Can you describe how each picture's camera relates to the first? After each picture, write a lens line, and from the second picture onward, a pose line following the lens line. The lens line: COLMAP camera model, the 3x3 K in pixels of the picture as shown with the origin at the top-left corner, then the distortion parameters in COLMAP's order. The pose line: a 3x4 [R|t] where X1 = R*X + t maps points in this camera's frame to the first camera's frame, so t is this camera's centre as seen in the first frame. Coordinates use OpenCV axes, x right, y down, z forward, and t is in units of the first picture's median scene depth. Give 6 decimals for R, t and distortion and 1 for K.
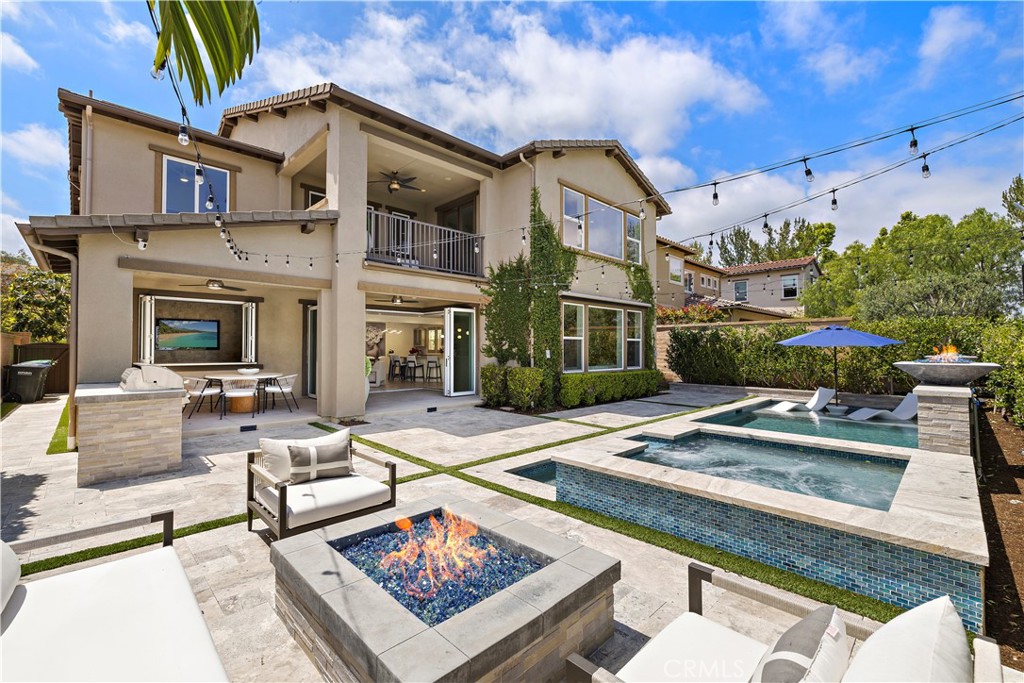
lens RADIAL K [[427.5, 0, 515.1], [0, 427.5, 344.1], [0, 0, 1]] dist [0.000759, -0.000079]
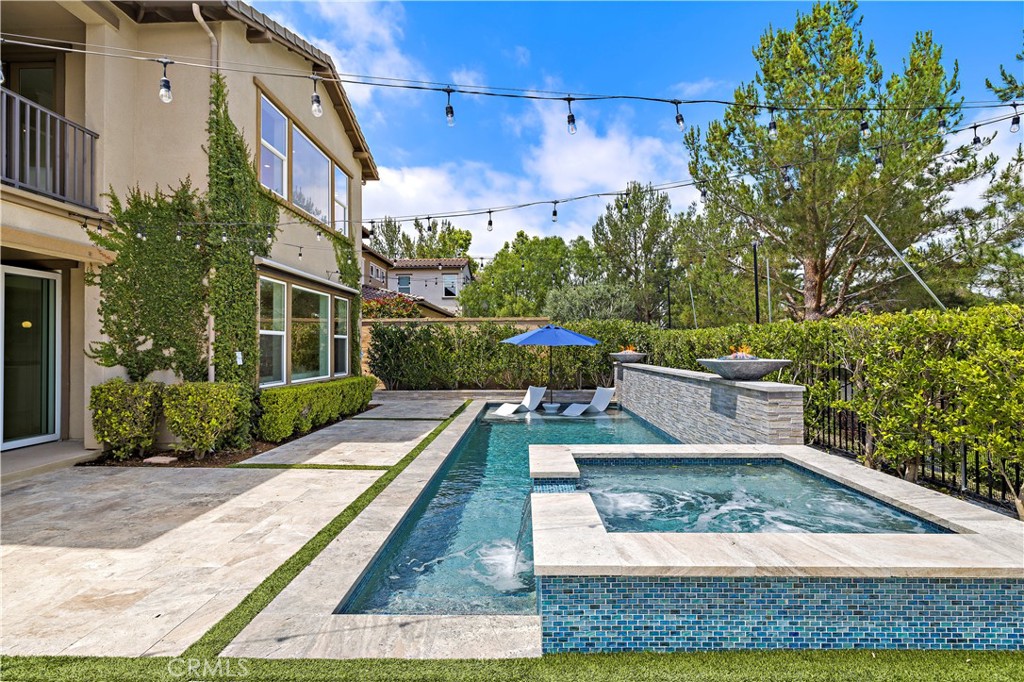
lens RADIAL K [[488.3, 0, 512.0], [0, 488.3, 341.0], [0, 0, 1]] dist [-0.001799, 0.000473]
pose [[0.719701, 0.005345, 0.694264, -0.118991], [-0.001953, 0.999982, -0.005674, 0.002023], [-0.694281, 0.002728, 0.719699, 0.224434]]
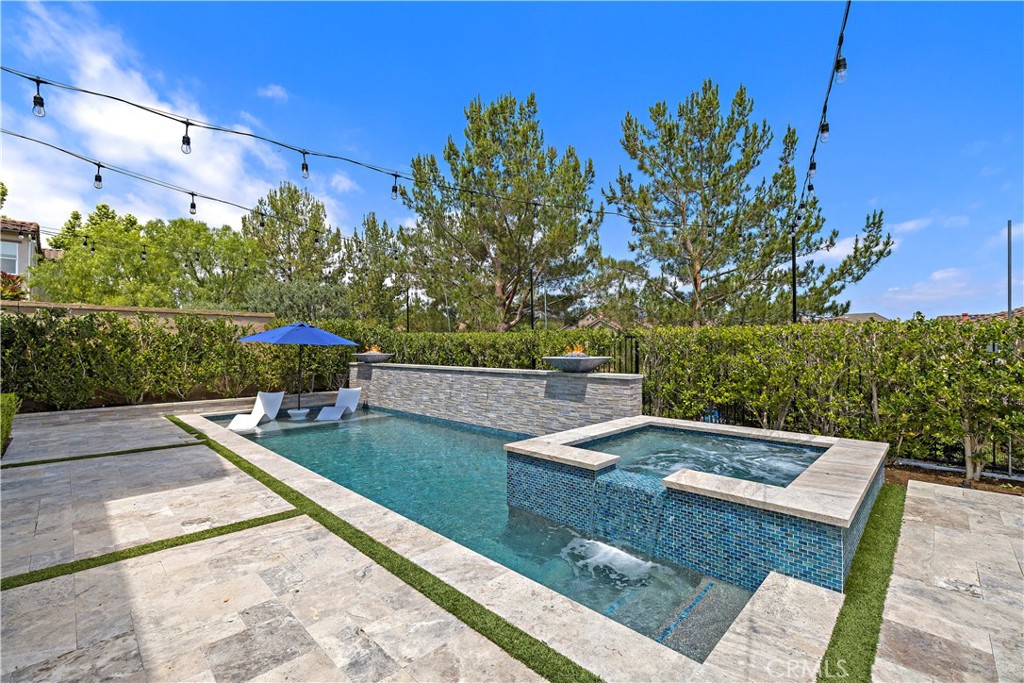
lens RADIAL K [[435.2, 0, 513.9], [0, 435.2, 346.1], [0, 0, 1]] dist [0.001710, -0.000380]
pose [[-0.021686, 0.005389, 0.999750, -0.193592], [-0.010386, 0.999930, -0.005615, 0.007659], [-0.999711, -0.010505, -0.021629, 0.547934]]
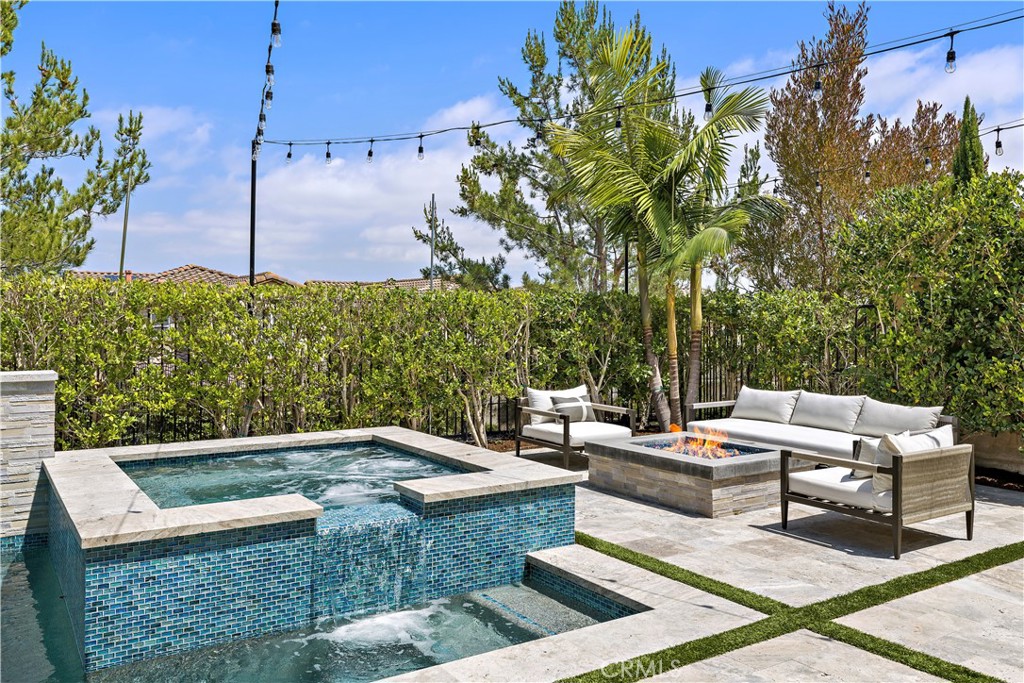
lens RADIAL K [[817.8, 0, 518.7], [0, 817.8, 339.5], [0, 0, 1]] dist [-0.003558, -0.001401]
pose [[-0.983266, -0.007503, 0.182020, -0.020466], [-0.005376, 0.999911, 0.012177, 0.012676], [-0.182095, 0.010994, -0.983219, 0.834887]]
